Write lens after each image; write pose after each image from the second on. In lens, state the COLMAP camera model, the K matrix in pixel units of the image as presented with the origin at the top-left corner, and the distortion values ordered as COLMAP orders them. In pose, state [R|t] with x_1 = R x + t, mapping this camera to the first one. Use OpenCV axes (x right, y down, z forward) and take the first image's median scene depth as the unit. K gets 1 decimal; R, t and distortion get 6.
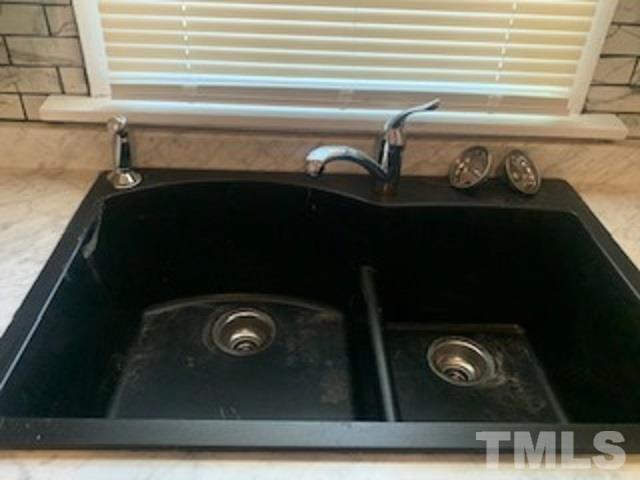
lens RADIAL K [[542.3, 0, 306.1], [0, 542.3, 239.8], [0, 0, 1]] dist [-0.007133, -0.013609]
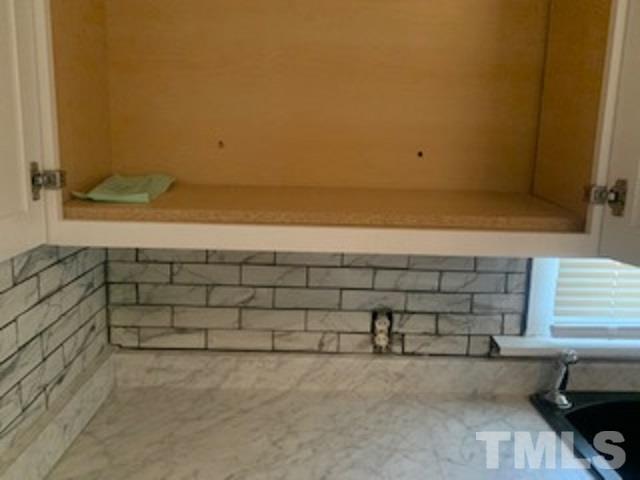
lens RADIAL K [[529.3, 0, 320.2], [0, 529.3, 241.4], [0, 0, 1]] dist [0.066646, -0.126842]
pose [[0.999561, -0.014365, 0.025902, -0.950928], [0.023684, 0.912782, -0.407760, 0.044080], [-0.017785, 0.408195, 0.912722, -0.278932]]
